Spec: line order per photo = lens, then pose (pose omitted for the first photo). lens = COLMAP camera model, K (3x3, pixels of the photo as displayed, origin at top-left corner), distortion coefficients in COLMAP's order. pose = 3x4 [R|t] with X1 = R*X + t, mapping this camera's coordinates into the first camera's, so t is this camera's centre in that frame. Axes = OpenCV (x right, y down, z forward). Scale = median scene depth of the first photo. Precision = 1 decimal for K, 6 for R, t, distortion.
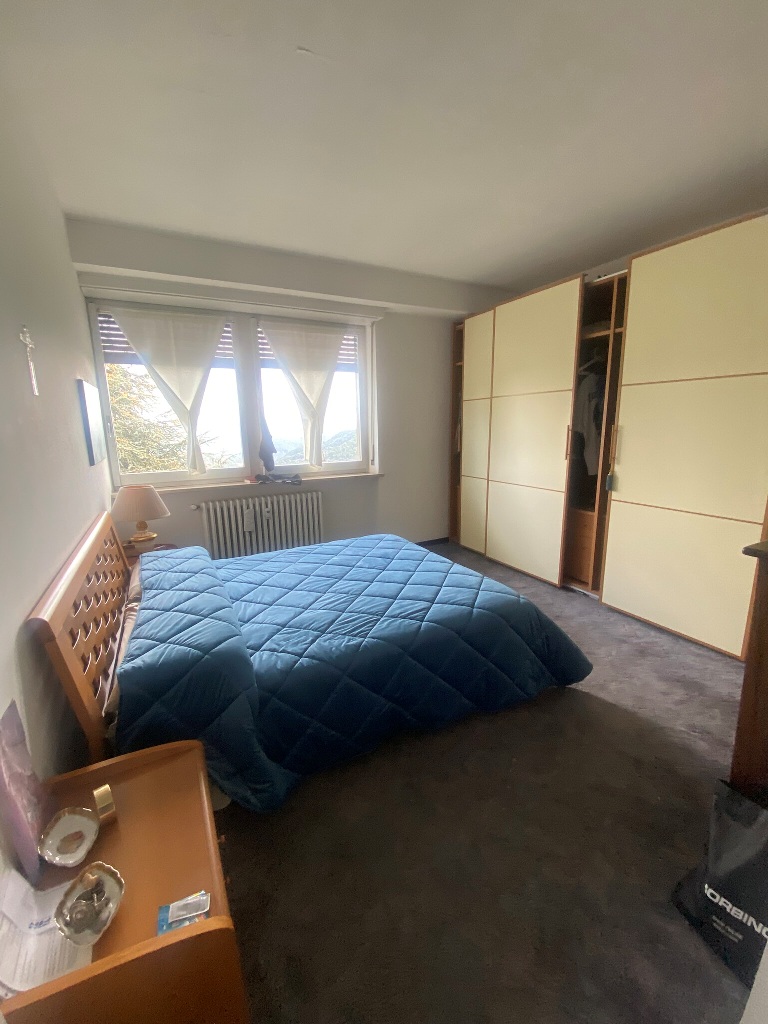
lens RADIAL K [[412.2, 0, 382.9], [0, 412.2, 507.3], [0, 0, 1]] dist [0.028940, -0.028088]
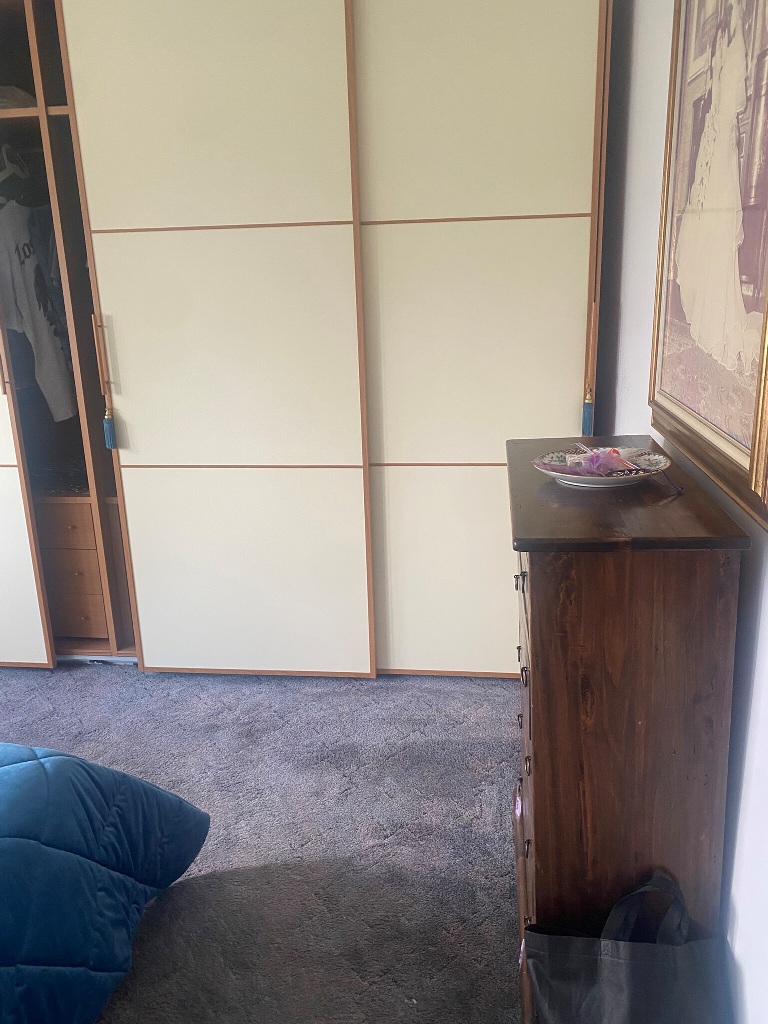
lens RADIAL K [[775.2, 0, 396.2], [0, 775.2, 506.9], [0, 0, 1]] dist [0.066704, -0.091550]
pose [[0.567562, -0.215739, 0.794563, -0.016867], [0.175806, 0.974558, 0.139031, -0.047240], [-0.804341, 0.060780, 0.591051, 0.202459]]
